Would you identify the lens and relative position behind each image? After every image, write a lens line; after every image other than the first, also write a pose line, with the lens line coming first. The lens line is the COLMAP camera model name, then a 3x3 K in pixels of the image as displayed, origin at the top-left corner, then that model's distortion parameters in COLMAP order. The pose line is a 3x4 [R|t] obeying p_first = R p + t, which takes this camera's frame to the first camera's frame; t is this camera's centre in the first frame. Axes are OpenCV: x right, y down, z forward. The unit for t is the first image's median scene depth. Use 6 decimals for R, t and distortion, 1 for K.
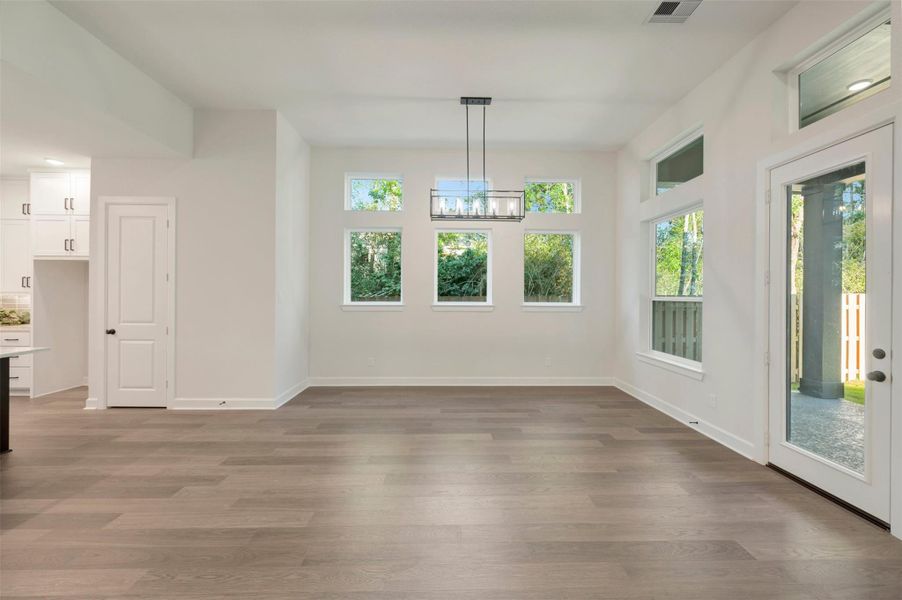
lens RADIAL K [[362.0, 0, 458.9], [0, 362.0, 296.0], [0, 0, 1]] dist [0.001982, 0.000361]
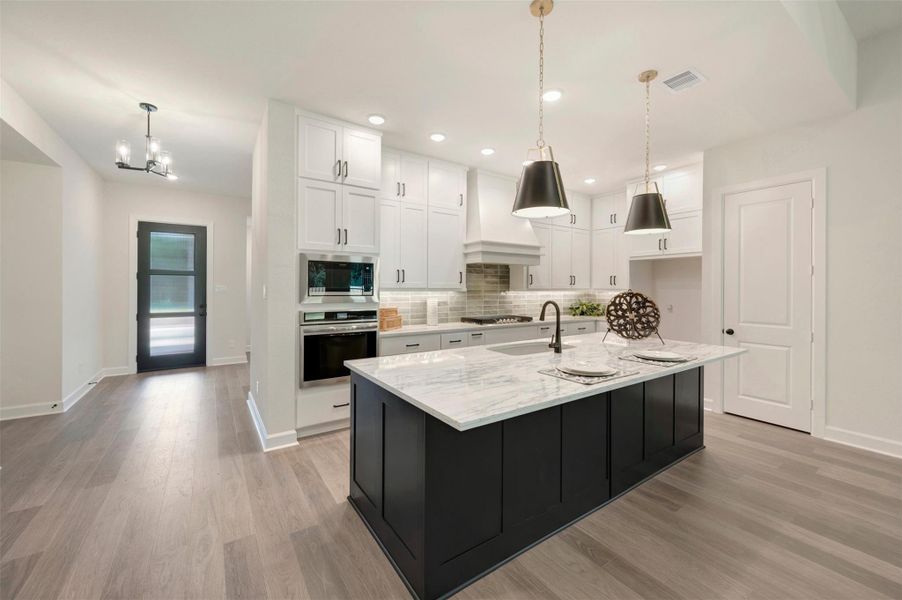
lens RADIAL K [[362.0, 0, 446.6], [0, 362.0, 289.1], [0, 0, 1]] dist [0.001982, 0.000361]
pose [[0.537301, -0.003047, -0.843385, -0.563617], [-0.001715, 0.999987, -0.004705, -0.004280], [0.843389, 0.003974, 0.537289, -0.105082]]
